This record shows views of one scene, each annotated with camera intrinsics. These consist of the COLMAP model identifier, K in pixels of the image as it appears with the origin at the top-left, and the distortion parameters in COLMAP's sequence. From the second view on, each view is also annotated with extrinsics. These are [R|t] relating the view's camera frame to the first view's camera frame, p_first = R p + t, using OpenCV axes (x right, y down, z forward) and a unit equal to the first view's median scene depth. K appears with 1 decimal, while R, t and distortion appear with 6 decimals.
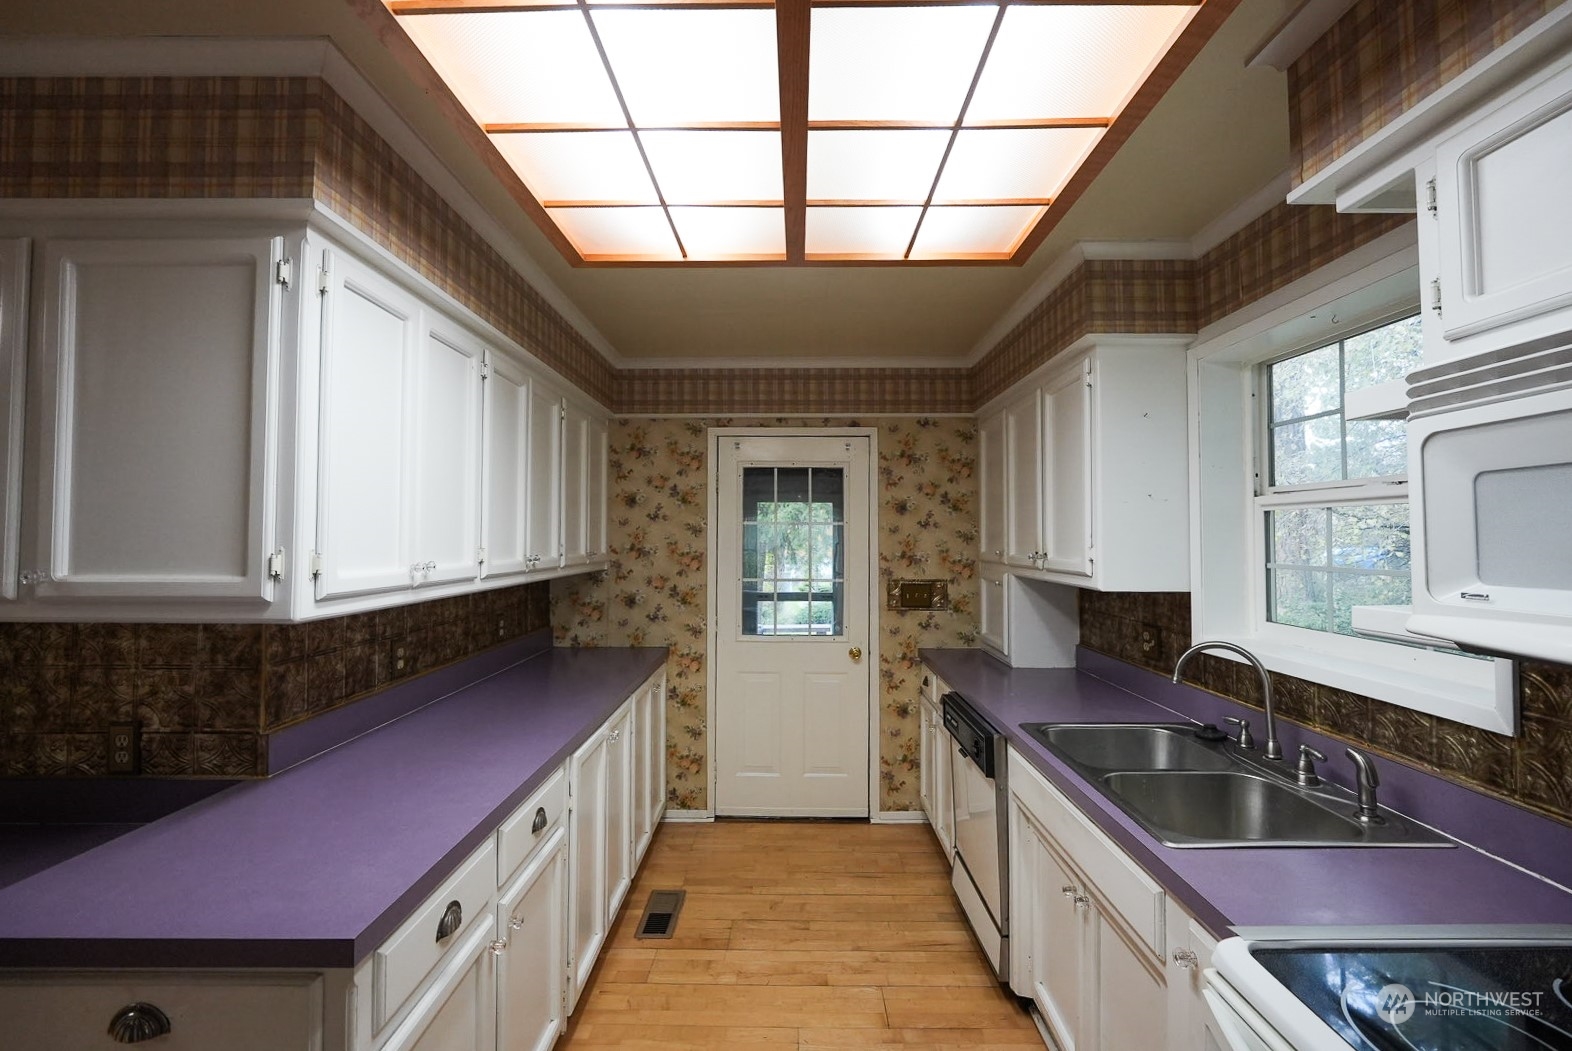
lens RADIAL K [[662.7, 0, 788.8], [0, 662.7, 518.3], [0, 0, 1]] dist [-0.016525, 0.004556]
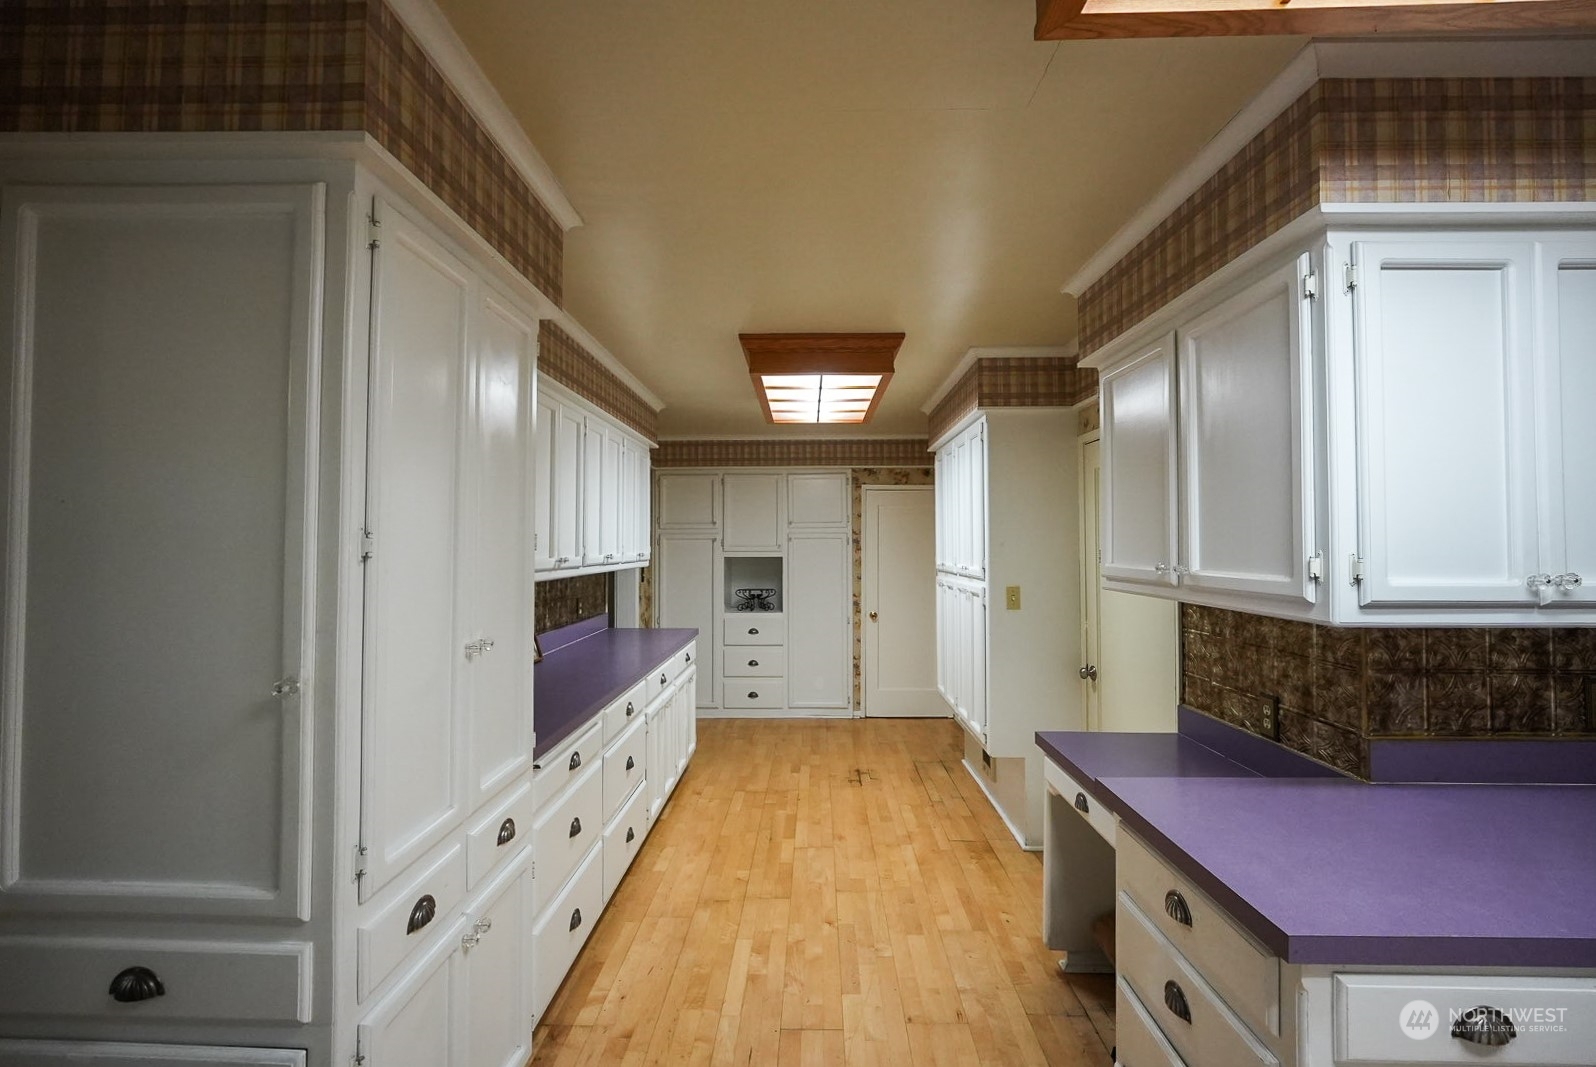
lens RADIAL K [[662.2, 0, 798.3], [0, 662.2, 527.0], [0, 0, 1]] dist [-0.011672, 0.000615]
pose [[-0.011783, -0.026288, -0.999585, 0.225707], [0.029873, 0.999199, -0.026630, 0.008291], [0.999484, -0.030175, -0.010988, 0.162839]]
